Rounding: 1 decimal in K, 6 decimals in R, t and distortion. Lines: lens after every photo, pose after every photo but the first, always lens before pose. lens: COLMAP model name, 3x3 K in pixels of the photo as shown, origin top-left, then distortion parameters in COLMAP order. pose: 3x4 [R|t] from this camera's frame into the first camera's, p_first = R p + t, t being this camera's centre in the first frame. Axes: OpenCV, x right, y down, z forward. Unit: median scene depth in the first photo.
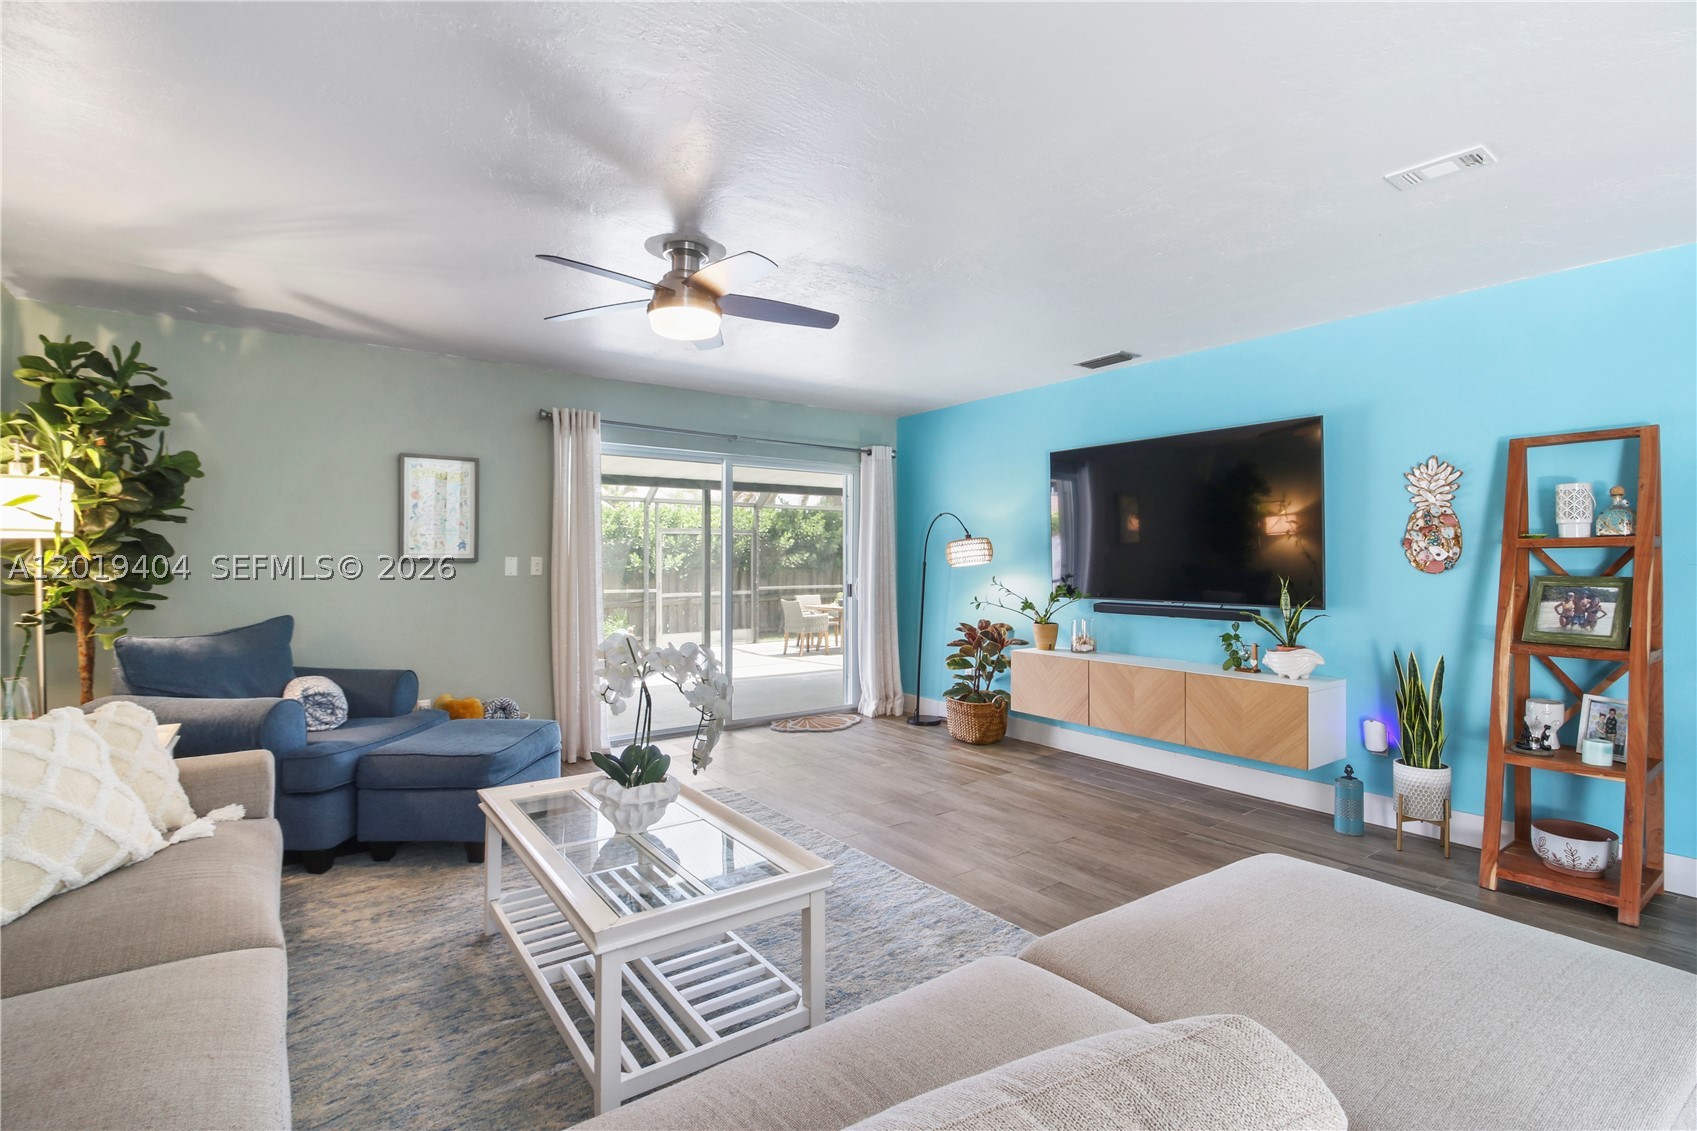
lens RADIAL K [[790.3, 0, 856.7], [0, 790.3, 552.0], [0, 0, 1]] dist [-0.001155, -0.011067]
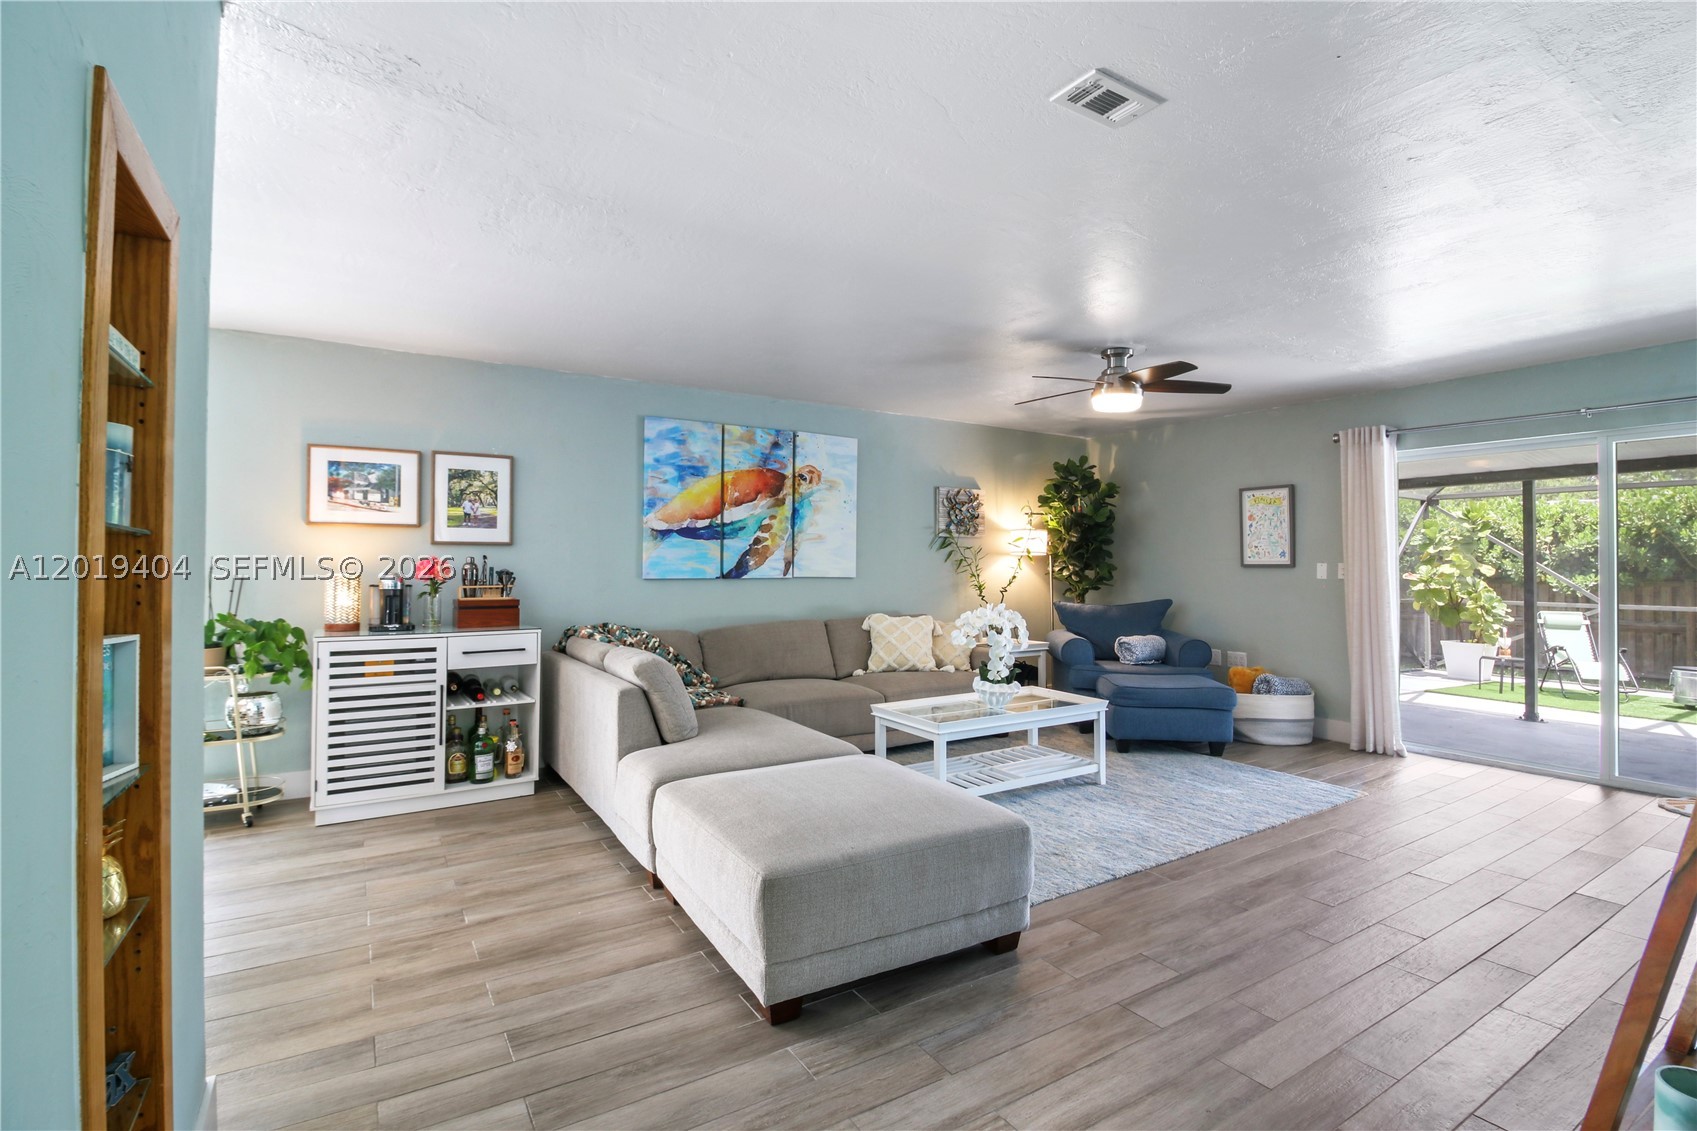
lens RADIAL K [[790.3, 0, 857.1], [0, 790.3, 555.7], [0, 0, 1]] dist [-0.001155, -0.011067]
pose [[-0.085433, -0.009428, -0.996299, 0.975443], [0.009090, 0.999906, -0.010242, 0.001964], [0.996302, -0.009931, -0.085339, 0.495863]]
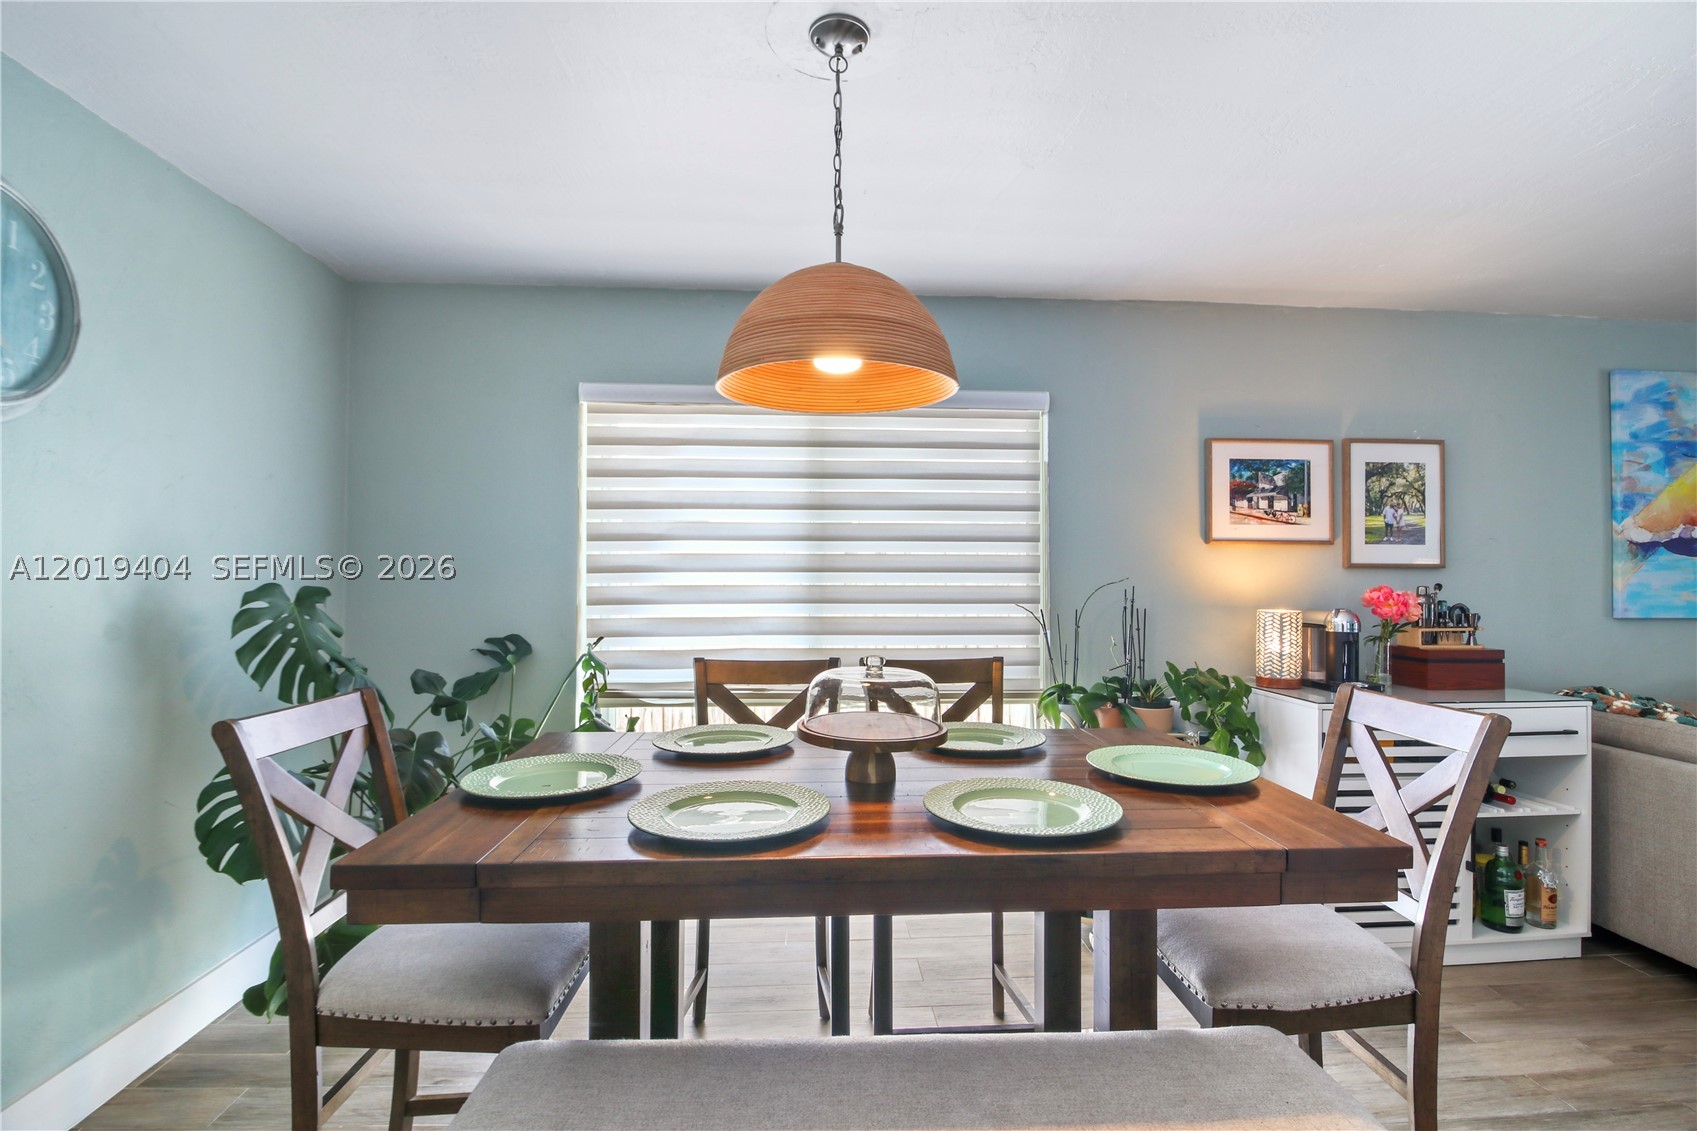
lens RADIAL K [[790.3, 0, 839.8], [0, 790.3, 555.2], [0, 0, 1]] dist [-0.001155, -0.011067]
pose [[-0.554158, -0.021562, -0.832132, 0.870278], [0.004283, 0.999577, -0.028753, -0.023971], [0.832400, -0.019498, -0.553832, -0.205973]]
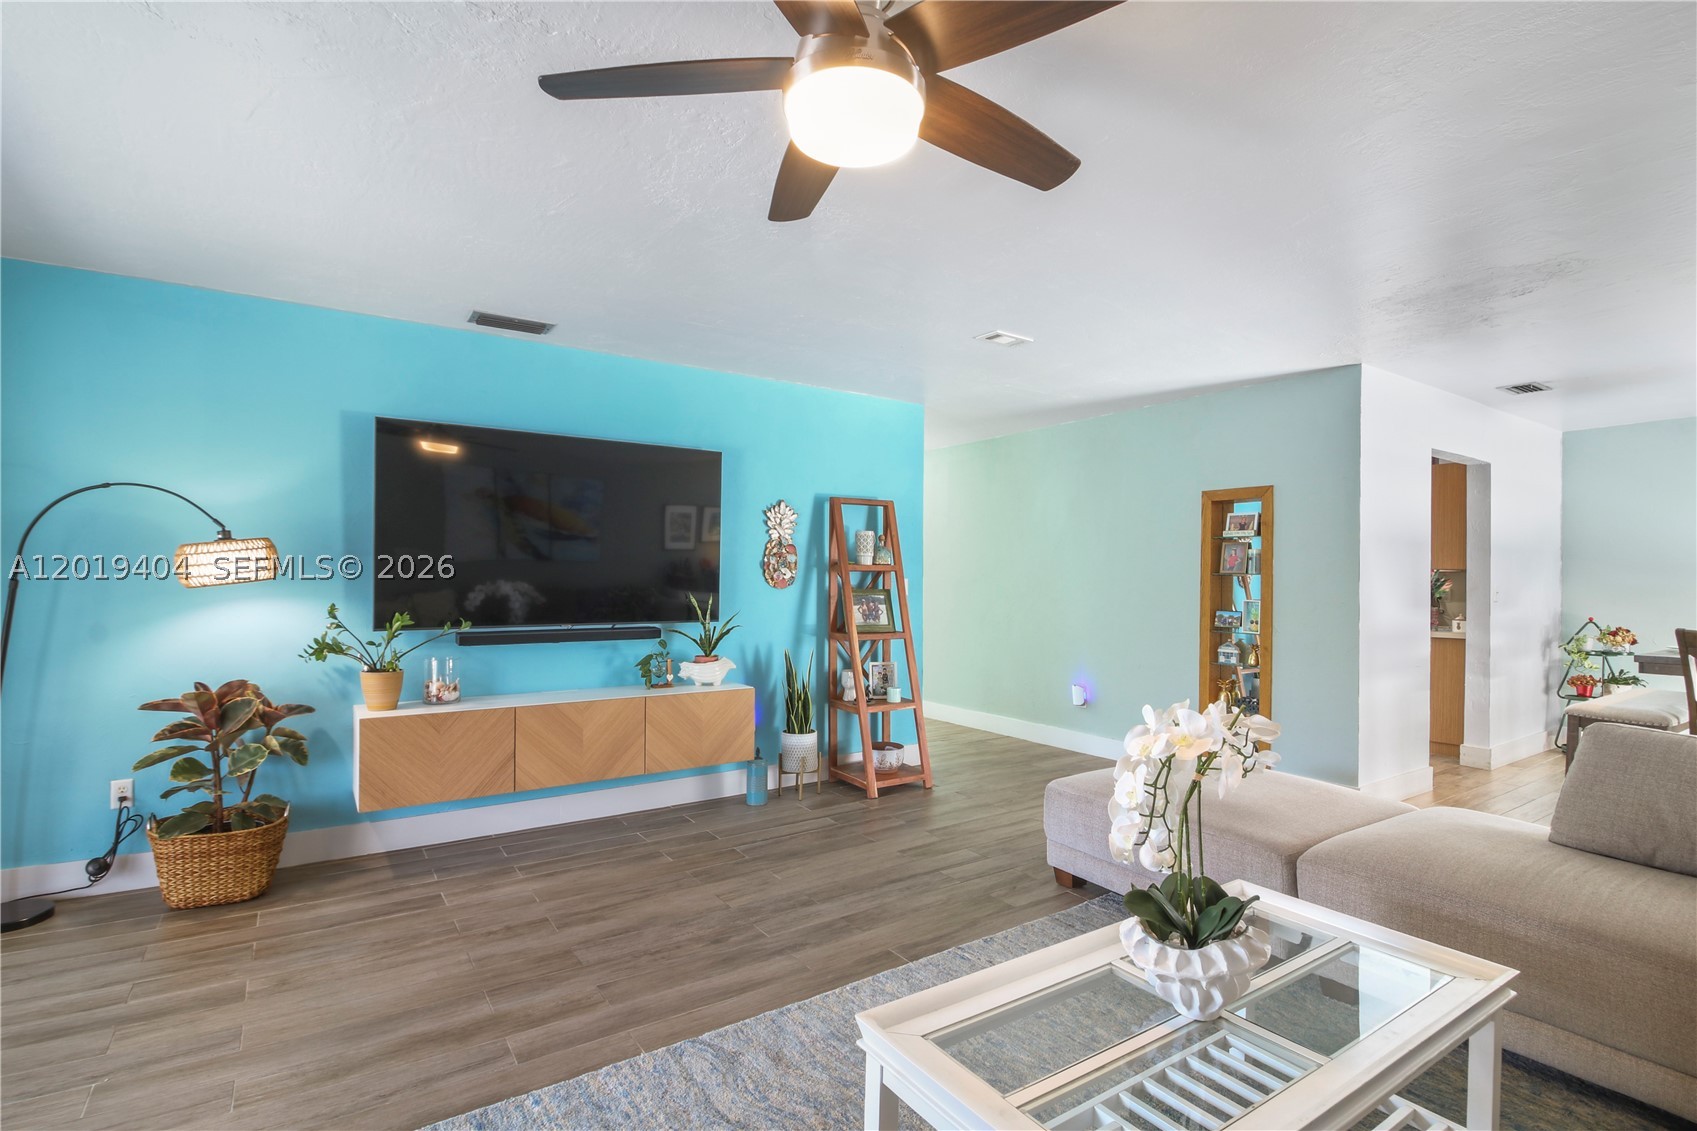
lens RADIAL K [[790.3, 0, 876.0], [0, 790.3, 574.5], [0, 0, 1]] dist [-0.001155, -0.011067]
pose [[0.040024, 0.000479, 0.999199, -0.553858], [-0.016620, 0.999862, 0.000187, 0.000849], [-0.999060, -0.016614, 0.040027, 0.735273]]
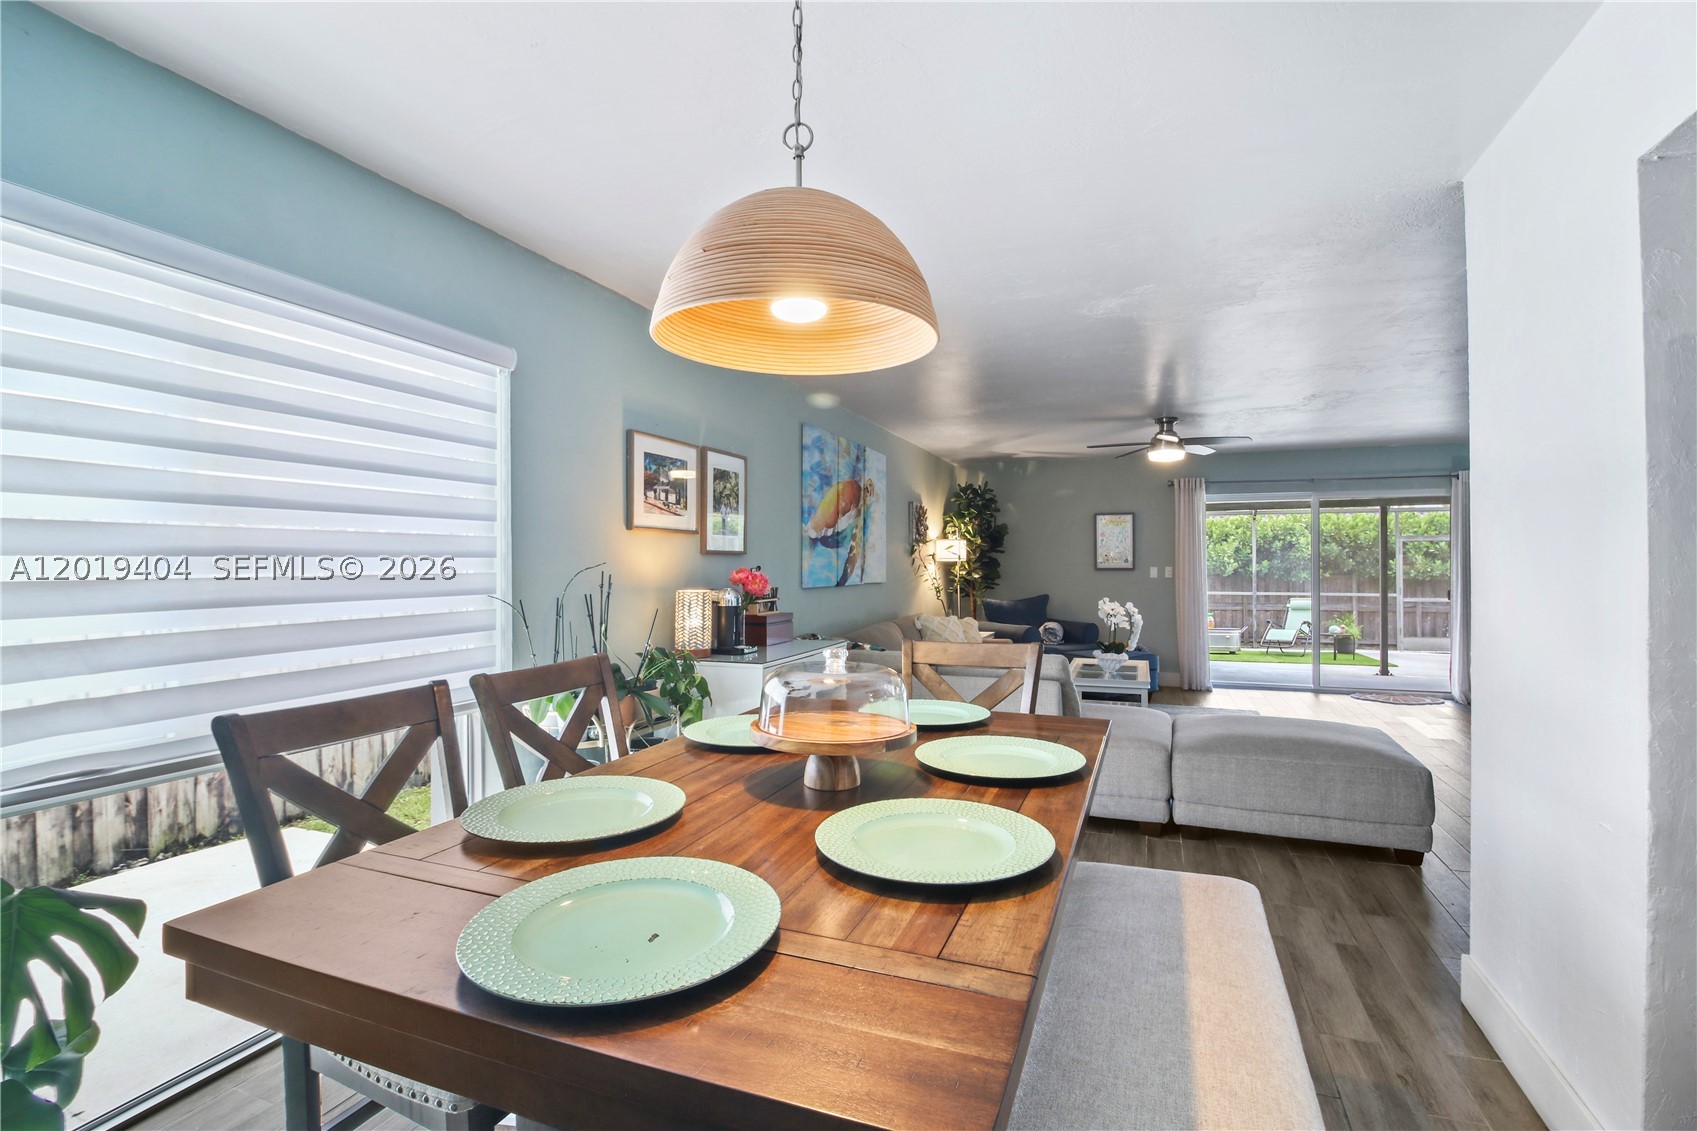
lens RADIAL K [[790.3, 0, 854.0], [0, 790.3, 559.4], [0, 0, 1]] dist [-0.001155, -0.011067]
pose [[0.533596, -0.003239, -0.845733, 0.834588], [0.009969, 0.999947, 0.002460, -0.025524], [0.845681, -0.009744, 0.533600, -0.598000]]
